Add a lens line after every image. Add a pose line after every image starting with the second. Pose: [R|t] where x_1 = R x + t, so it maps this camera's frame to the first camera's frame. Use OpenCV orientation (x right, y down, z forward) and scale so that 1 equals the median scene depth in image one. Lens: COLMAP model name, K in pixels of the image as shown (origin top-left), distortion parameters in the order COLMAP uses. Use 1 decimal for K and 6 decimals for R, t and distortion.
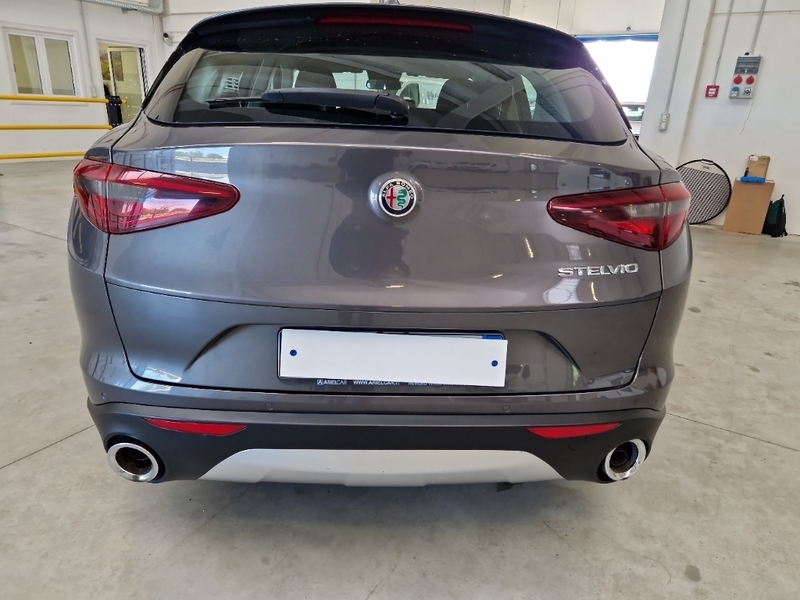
lens RADIAL K [[556.4, 0, 401.2], [0, 556.4, 304.4], [0, 0, 1]] dist [0.075744, -0.058323]
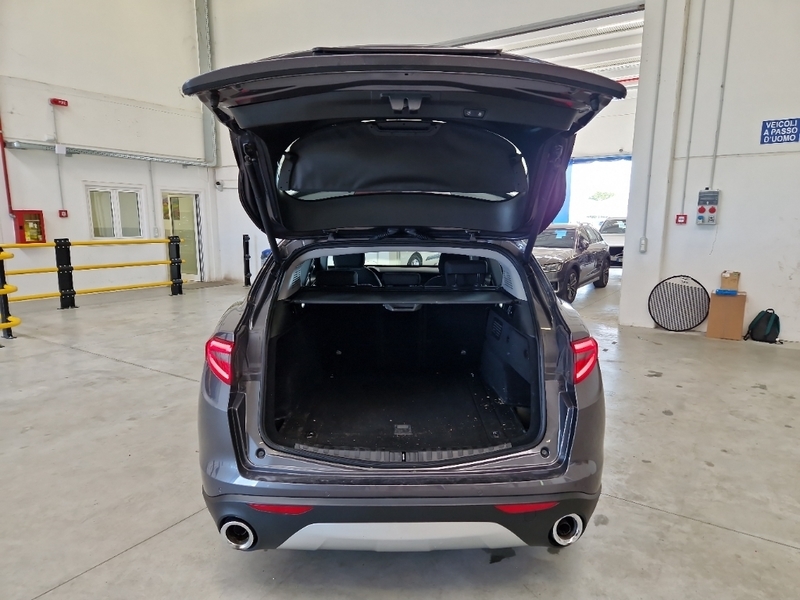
lens RADIAL K [[556.4, 0, 401.2], [0, 556.4, 304.4], [0, 0, 1]] dist [0.075744, -0.058323]
pose [[0.998564, -0.034062, -0.041346, 0.023720], [0.026314, 0.984169, -0.175267, -0.025135], [0.046662, 0.173927, 0.983652, -0.267560]]
